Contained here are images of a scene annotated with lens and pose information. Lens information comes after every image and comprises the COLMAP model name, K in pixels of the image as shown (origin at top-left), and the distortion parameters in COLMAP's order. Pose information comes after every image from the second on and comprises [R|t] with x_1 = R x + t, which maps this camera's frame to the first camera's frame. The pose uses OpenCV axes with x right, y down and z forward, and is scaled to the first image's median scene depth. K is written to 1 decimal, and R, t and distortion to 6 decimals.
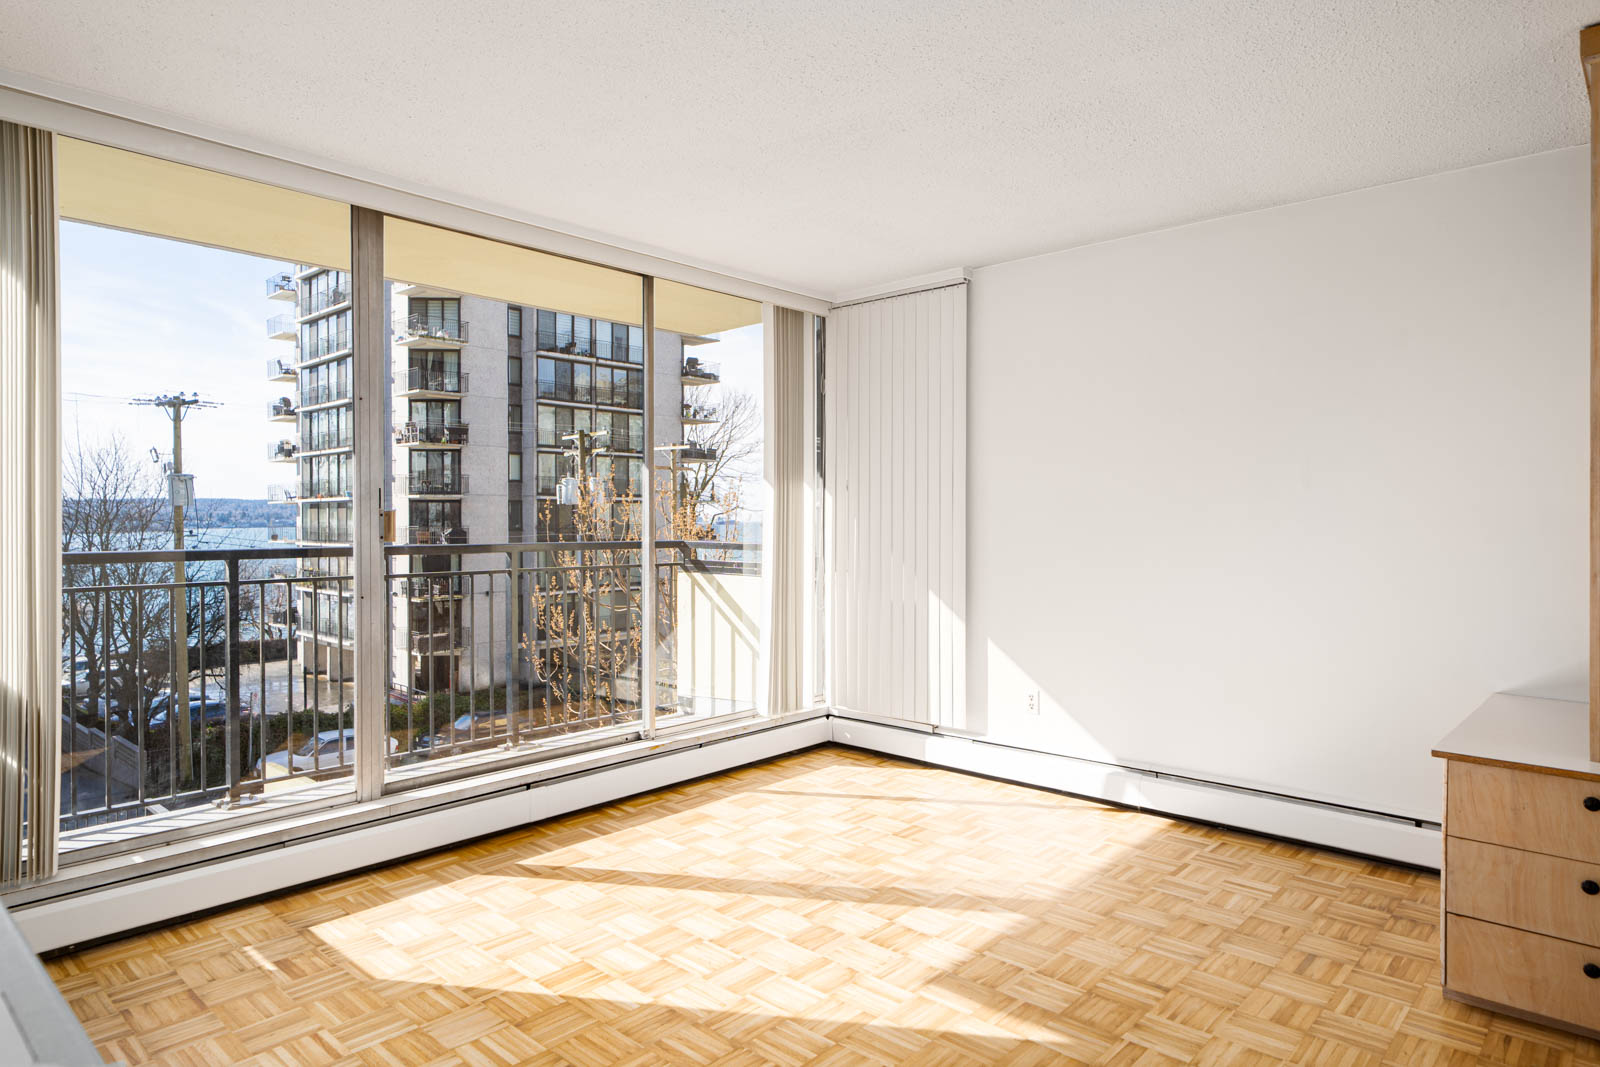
lens RADIAL K [[953.7, 0, 766.9], [0, 953.7, 523.0], [0, 0, 1]] dist [0.017824, -0.000990]
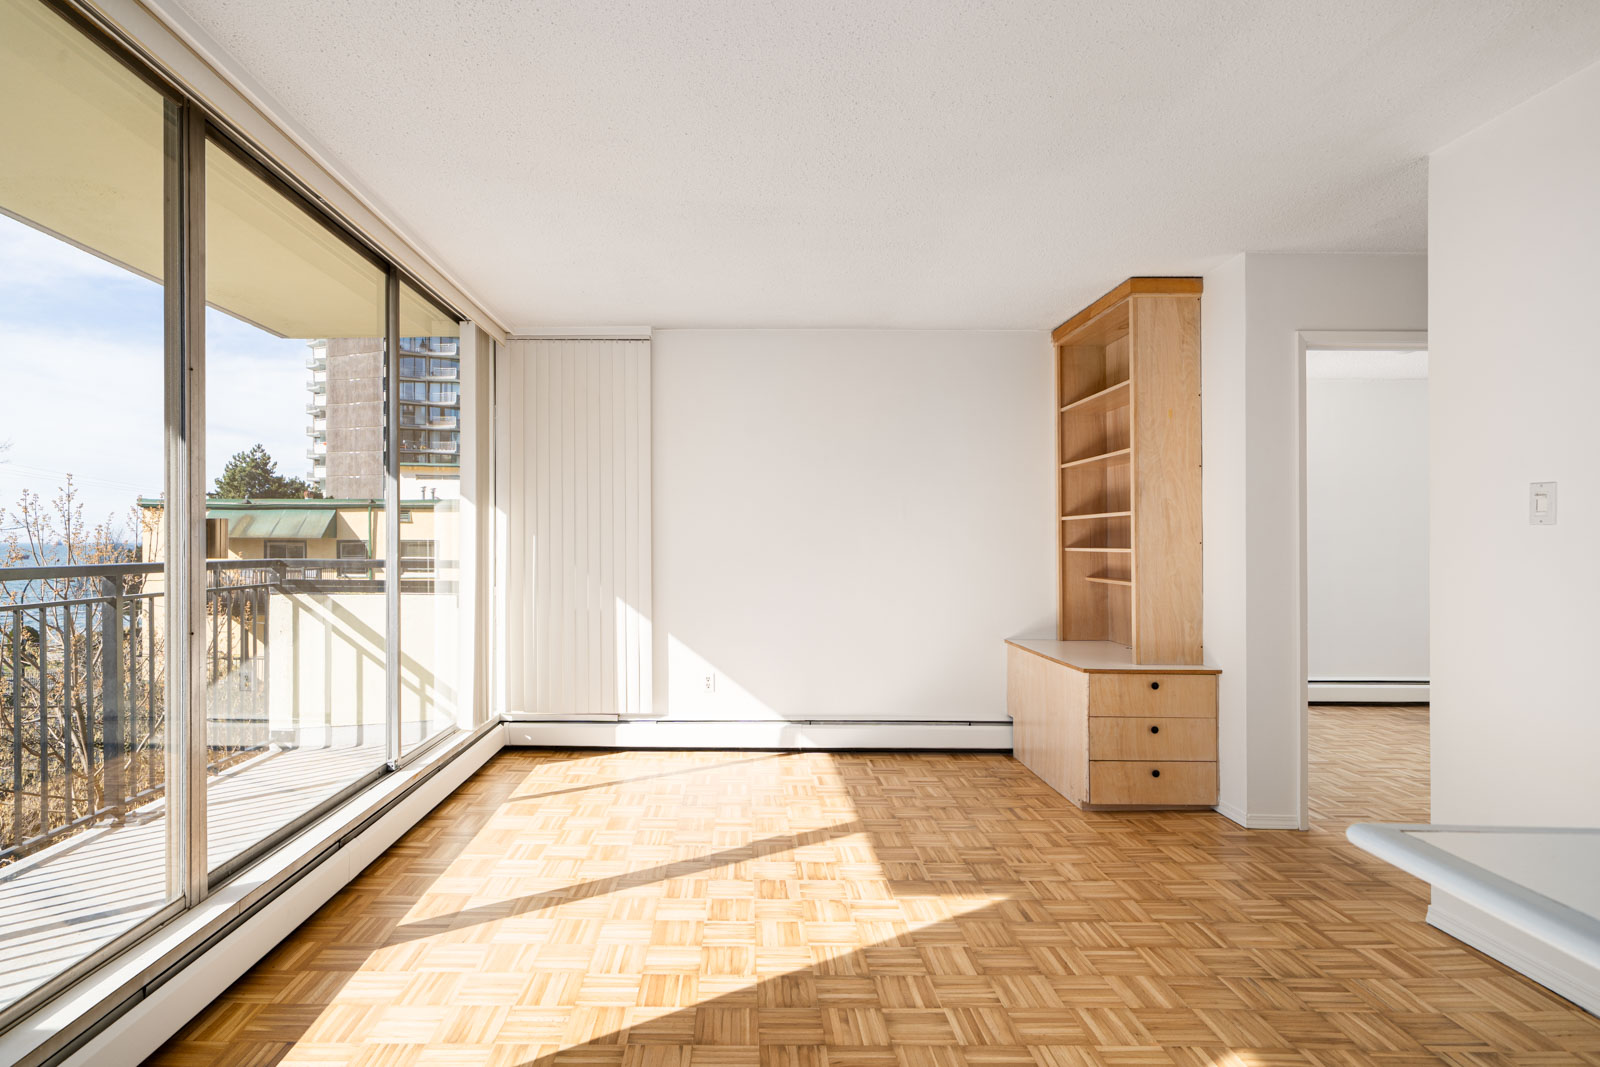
lens RADIAL K [[815.0, 0, 730.1], [0, 815.0, 533.8], [0, 0, 1]] dist [0.002578, 0.000600]
pose [[0.732118, 0.011306, 0.681084, -0.036972], [-0.001626, 0.999888, -0.014851, 0.000642], [-0.681175, 0.009765, 0.732055, 0.016592]]
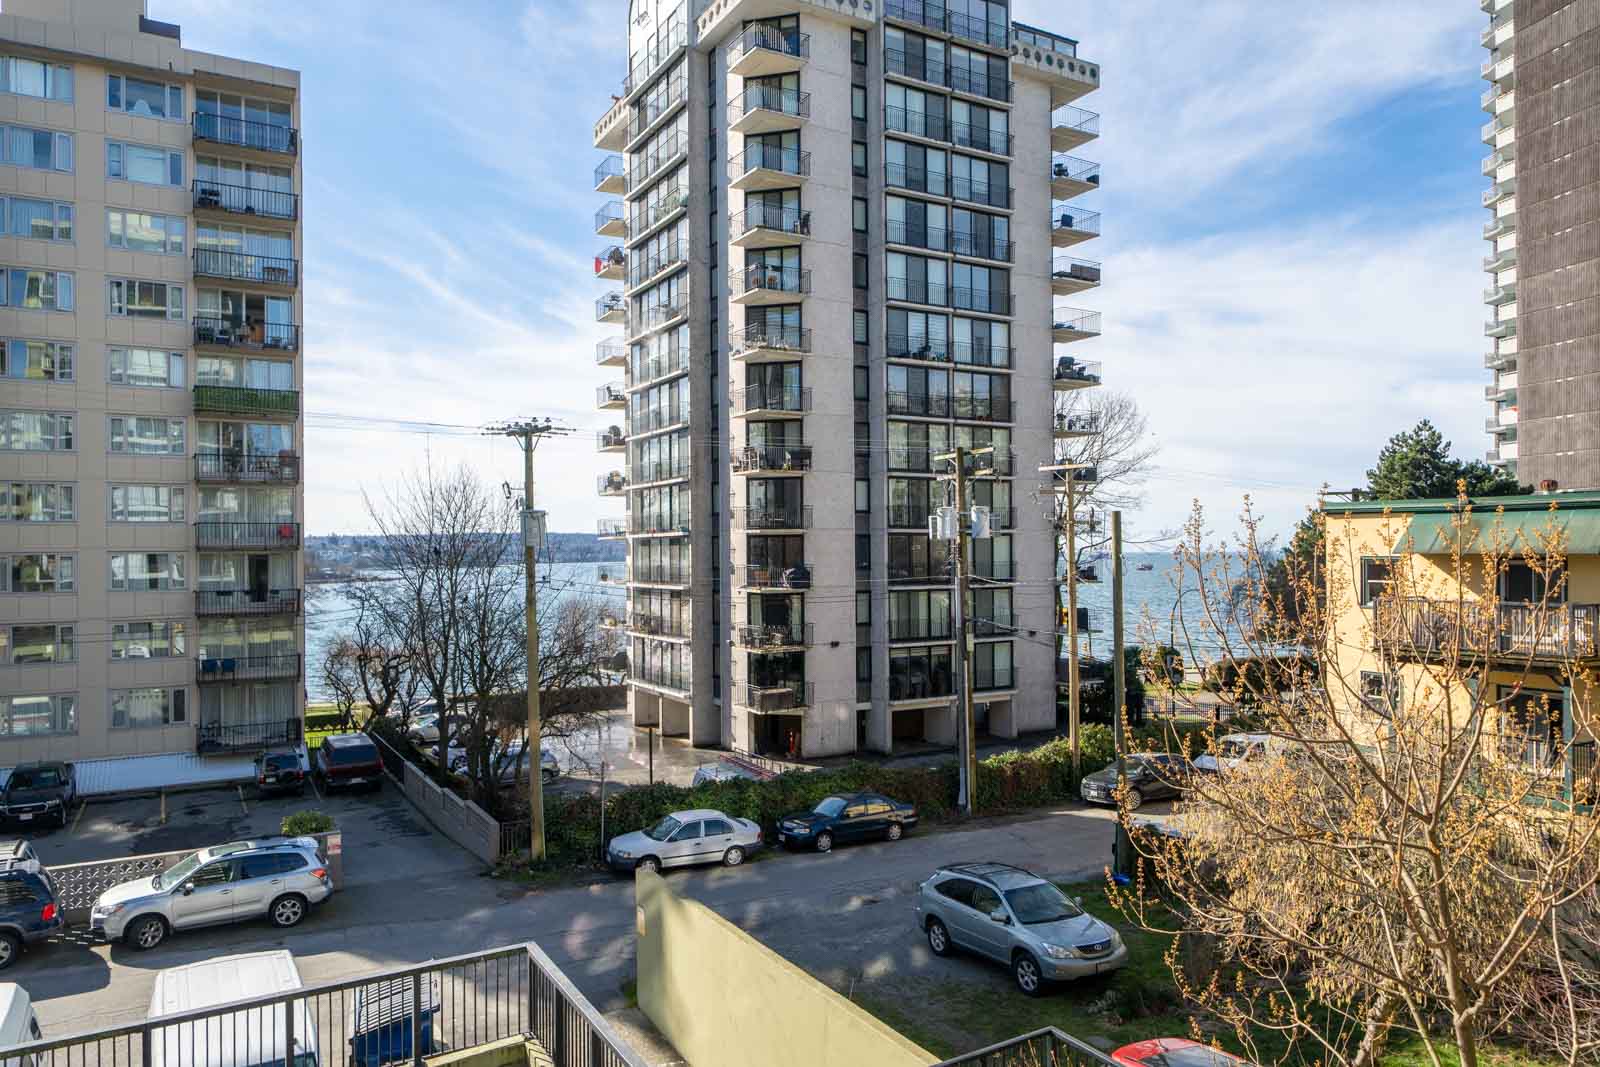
lens RADIAL K [[1065.7, 0, 781.2], [0, 1065.7, 542.6], [0, 0, 1]] dist [-0.001042, 0.002611]
pose [[0.957712, -0.008002, -0.287617, -0.070161], [0.004656, 0.999913, -0.012316, -0.005711], [0.287690, 0.010456, 0.957666, 0.080207]]
